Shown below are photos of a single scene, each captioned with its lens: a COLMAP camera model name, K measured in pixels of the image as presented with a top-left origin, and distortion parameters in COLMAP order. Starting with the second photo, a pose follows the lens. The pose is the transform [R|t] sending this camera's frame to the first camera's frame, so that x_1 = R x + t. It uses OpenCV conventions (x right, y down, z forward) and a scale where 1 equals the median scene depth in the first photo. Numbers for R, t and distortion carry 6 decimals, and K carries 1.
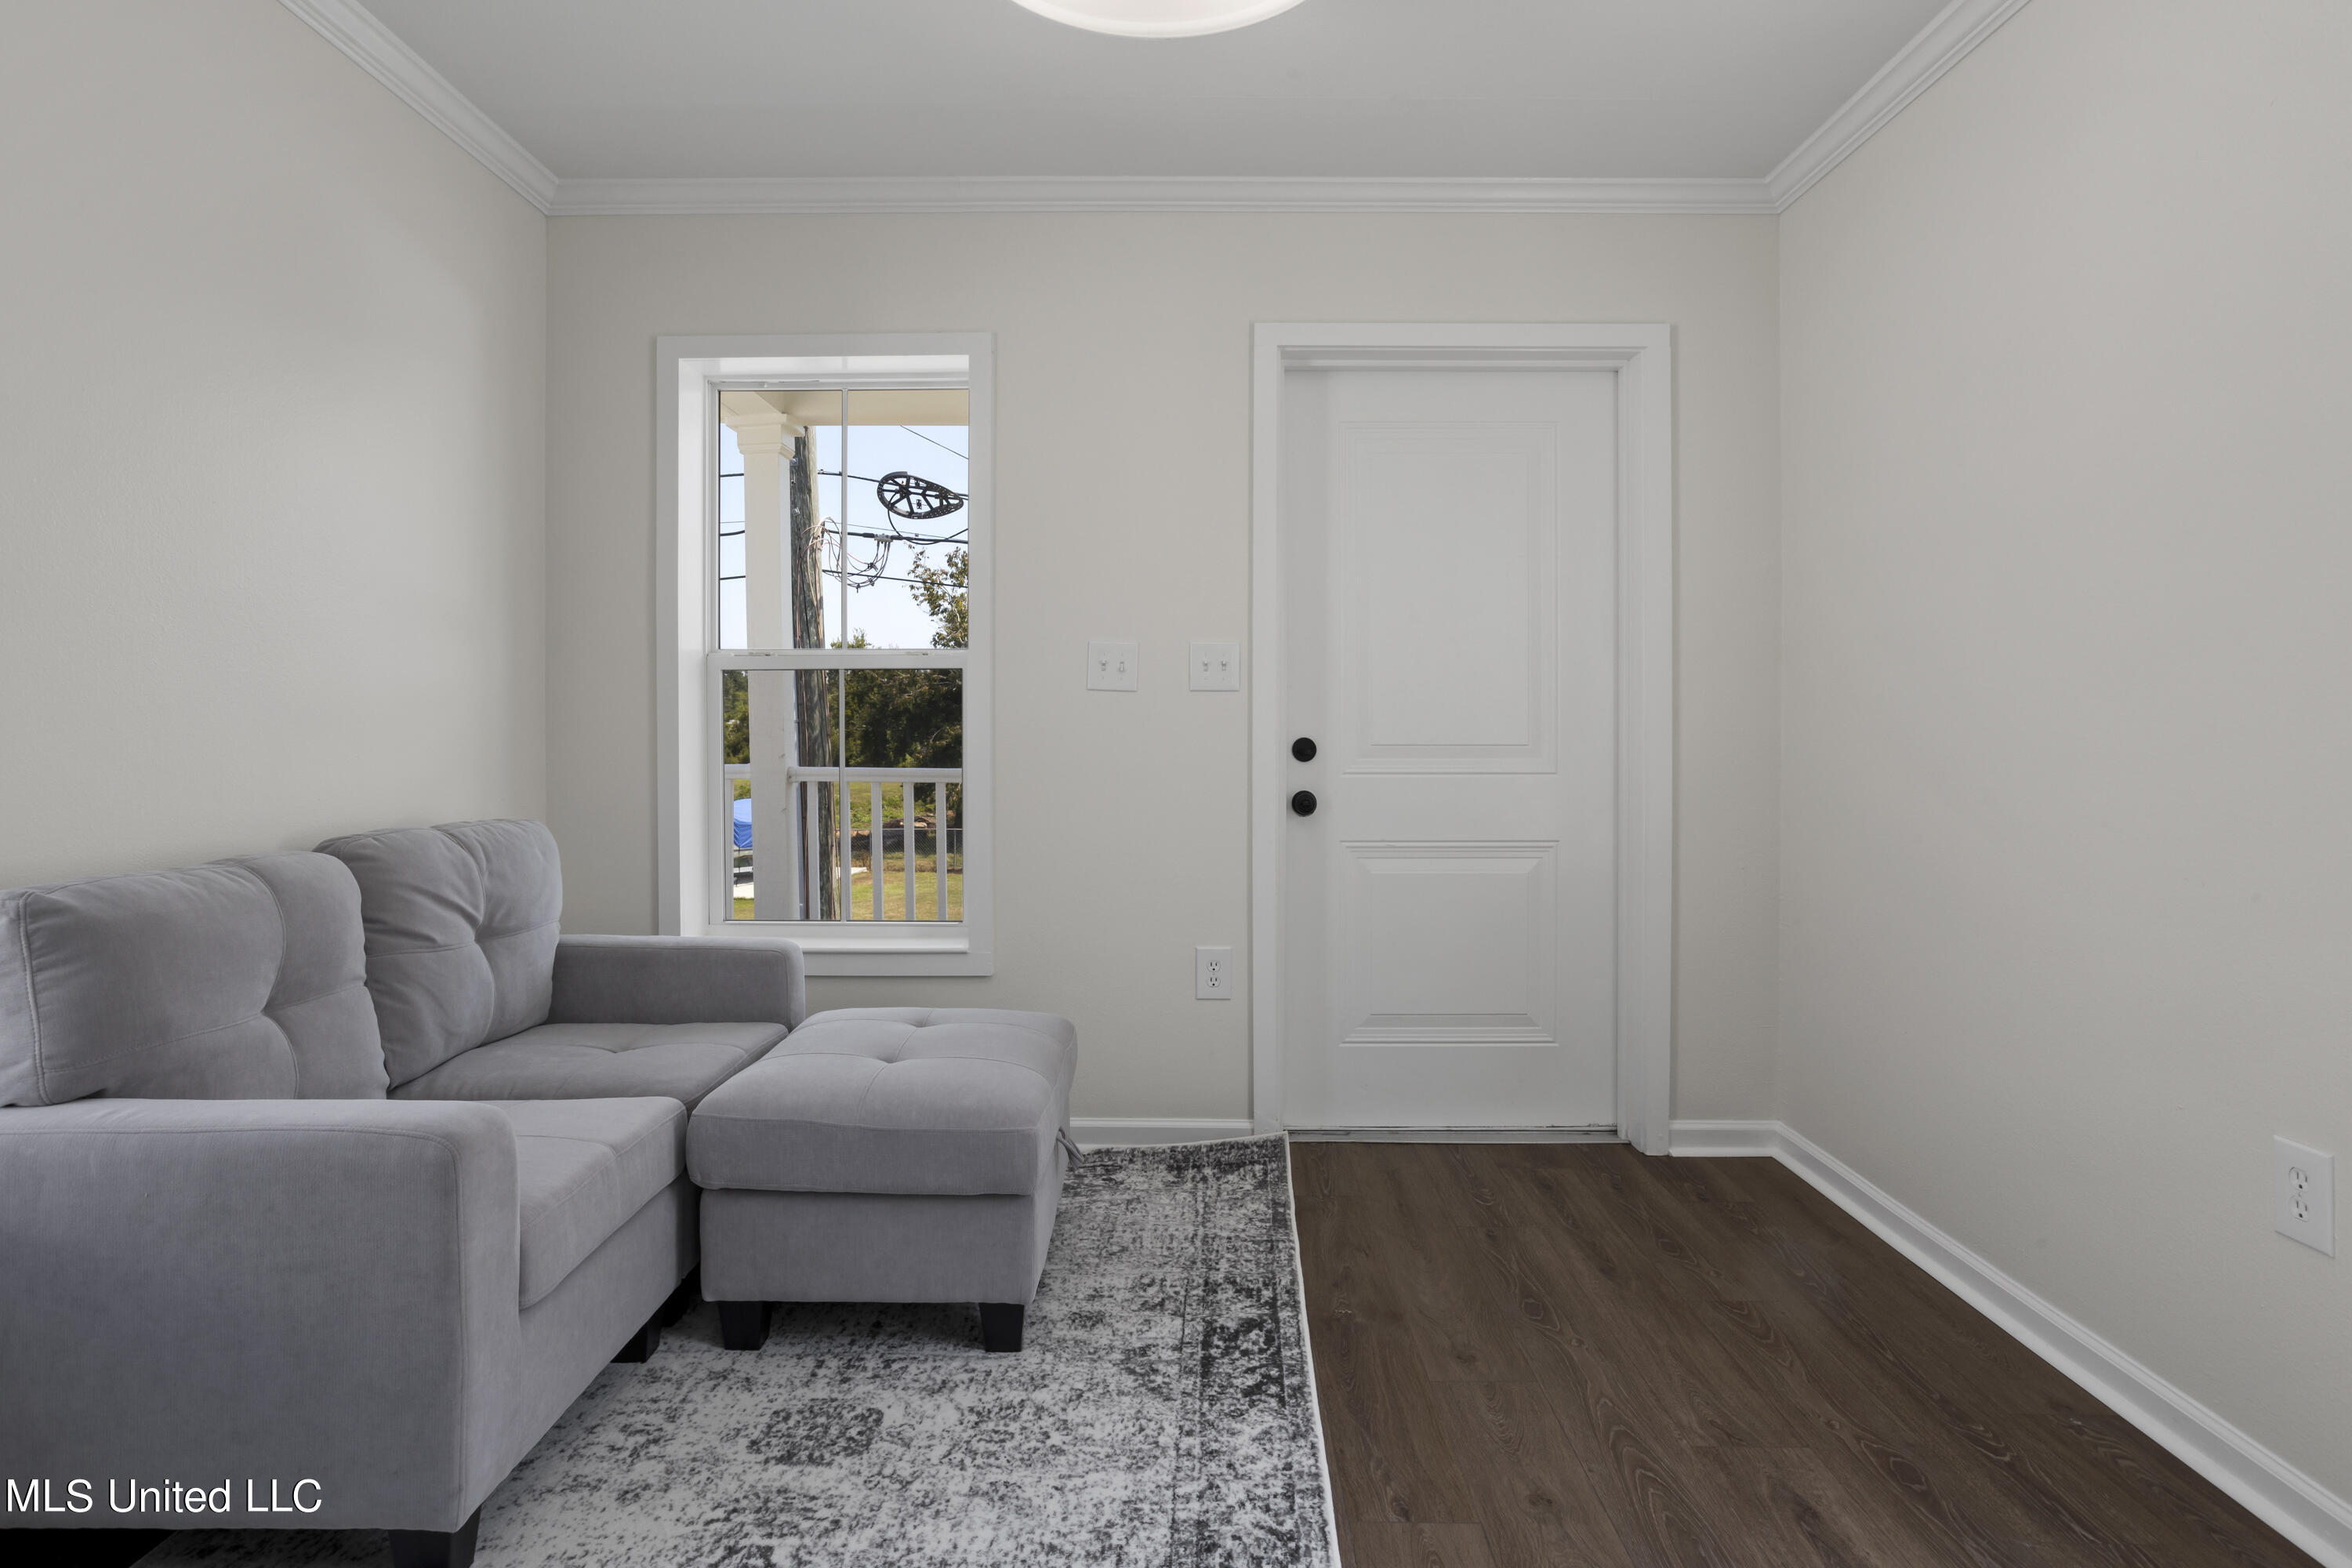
lens RADIAL K [[1285.7, 0, 1166.8], [0, 1285.7, 734.4], [0, 0, 1]] dist [-0.035031, 0.021689]
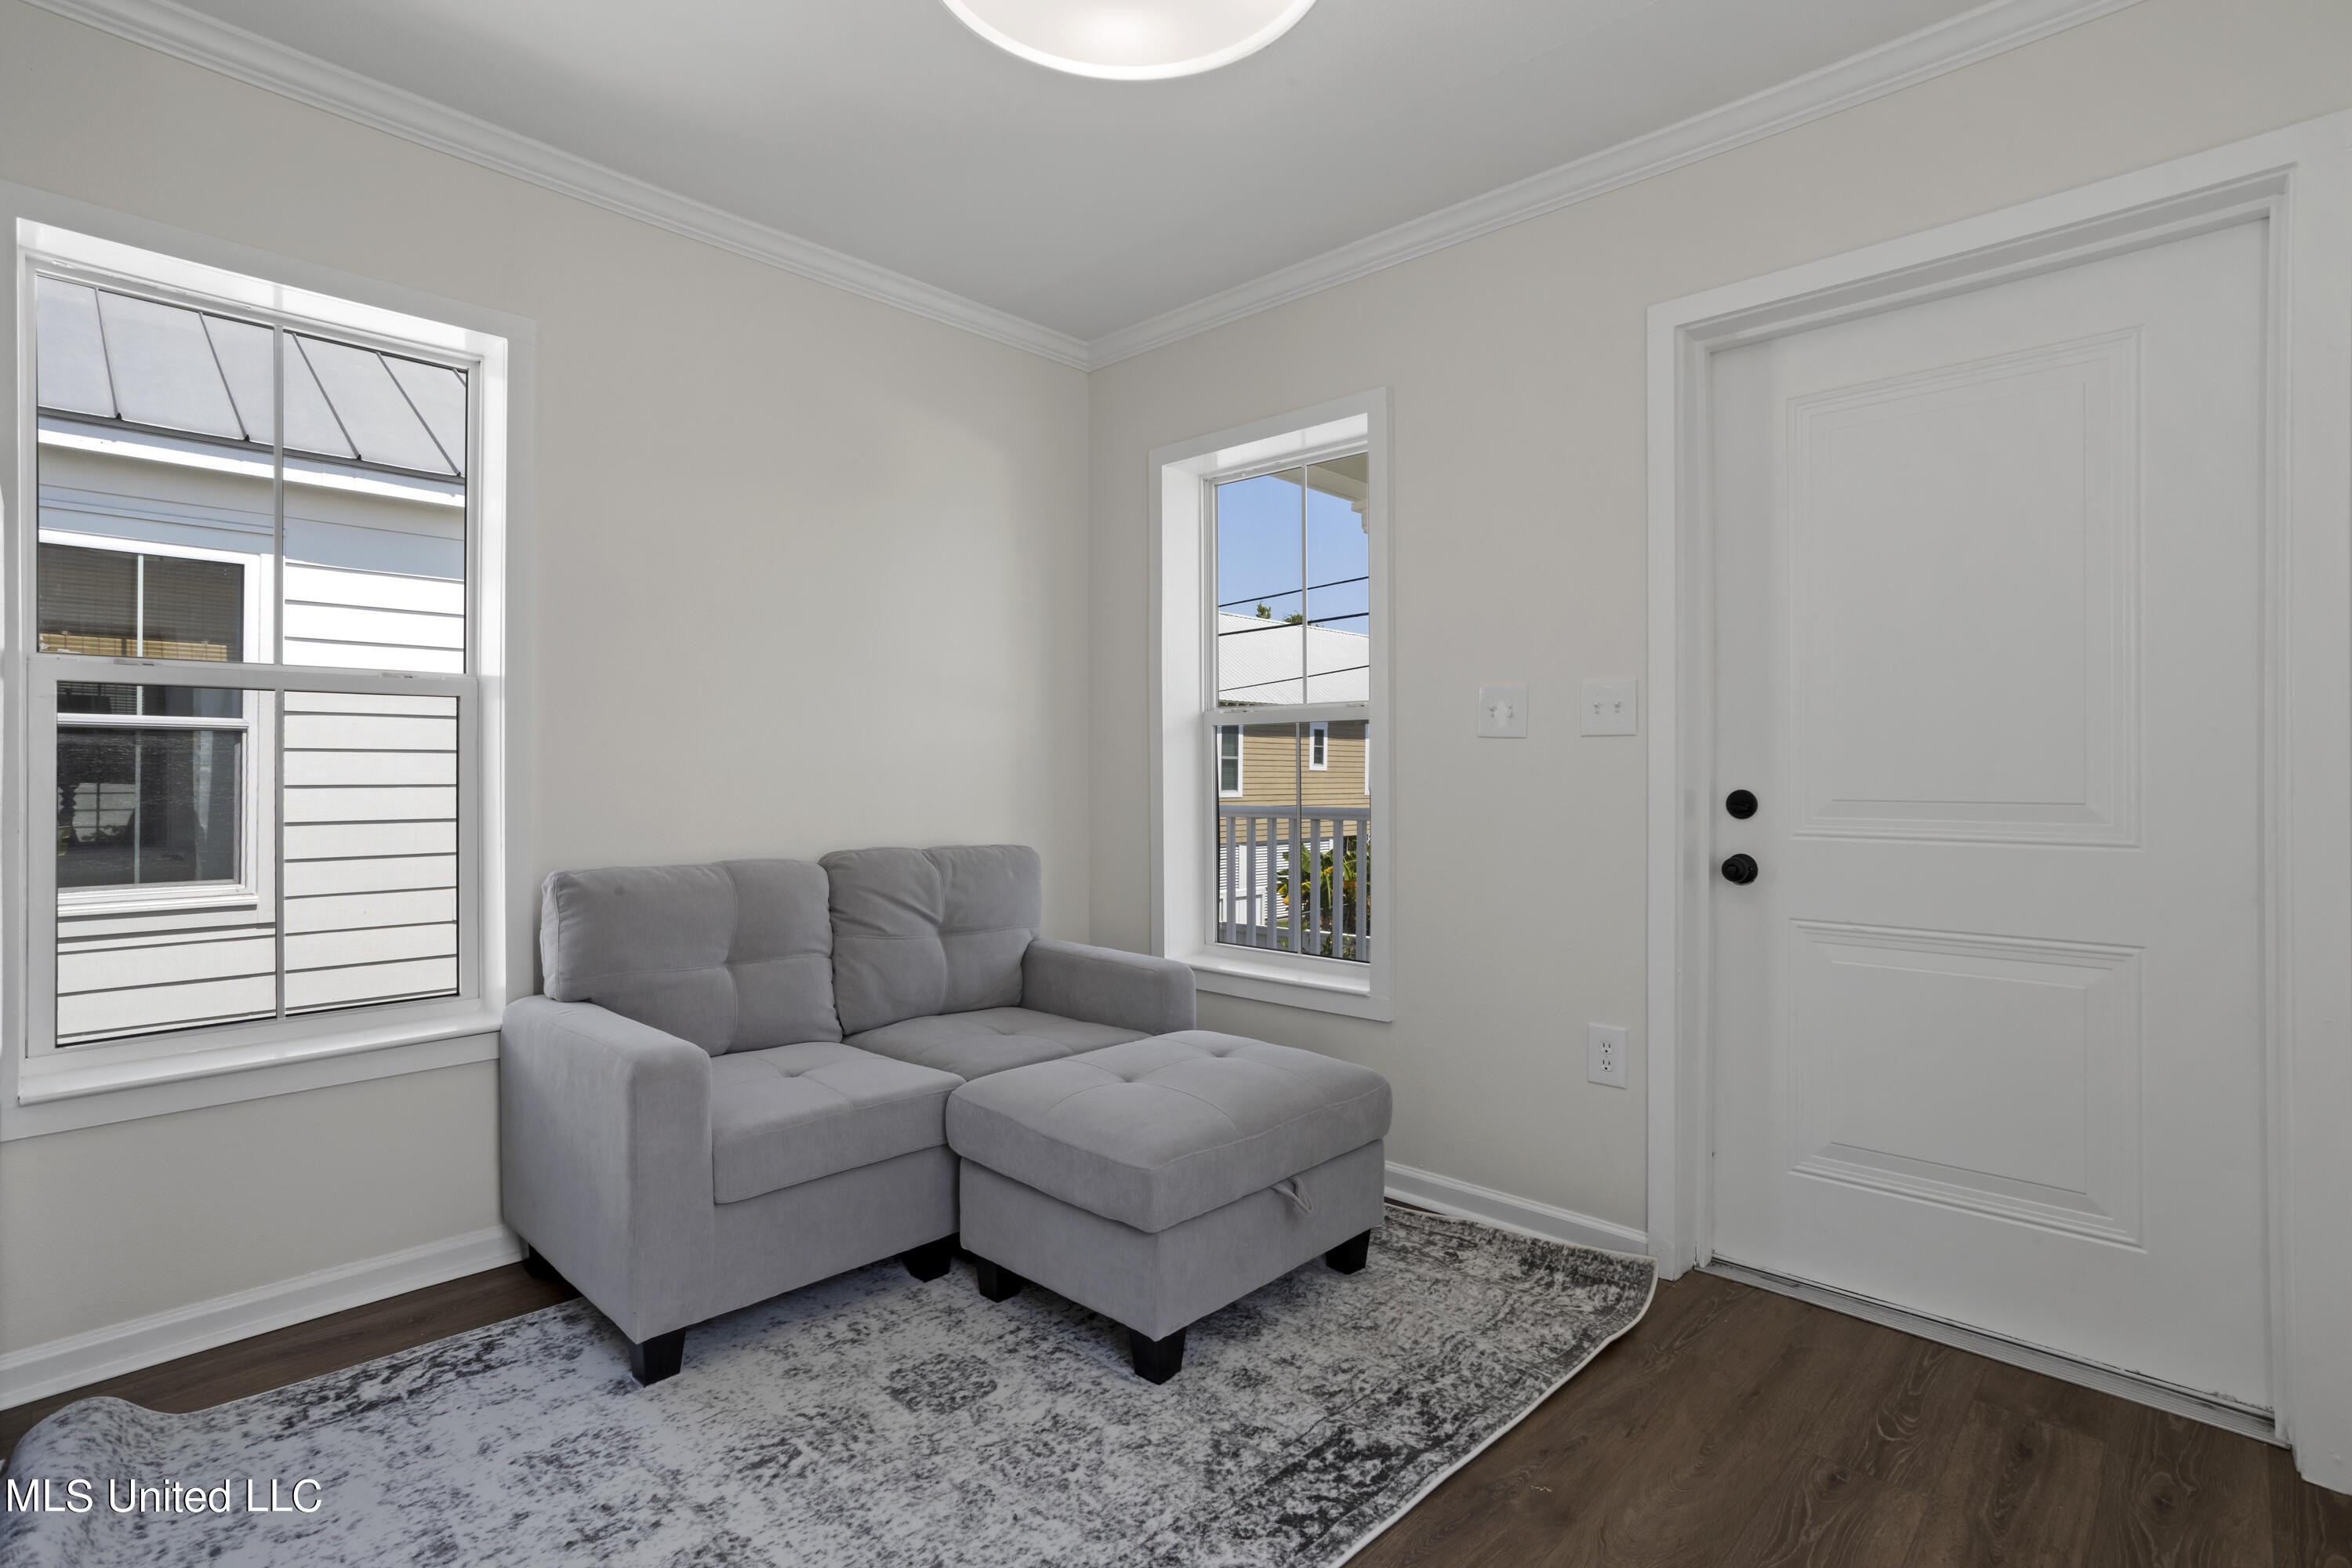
lens RADIAL K [[1134.2, 0, 1169.5], [0, 1134.2, 771.3], [0, 0, 1]] dist [-0.037556, 0.022629]
pose [[0.732932, -0.001033, -0.680301, 0.464980], [-0.006403, 0.999944, -0.008417, -0.000099], [0.680271, 0.010525, 0.732885, 0.315065]]
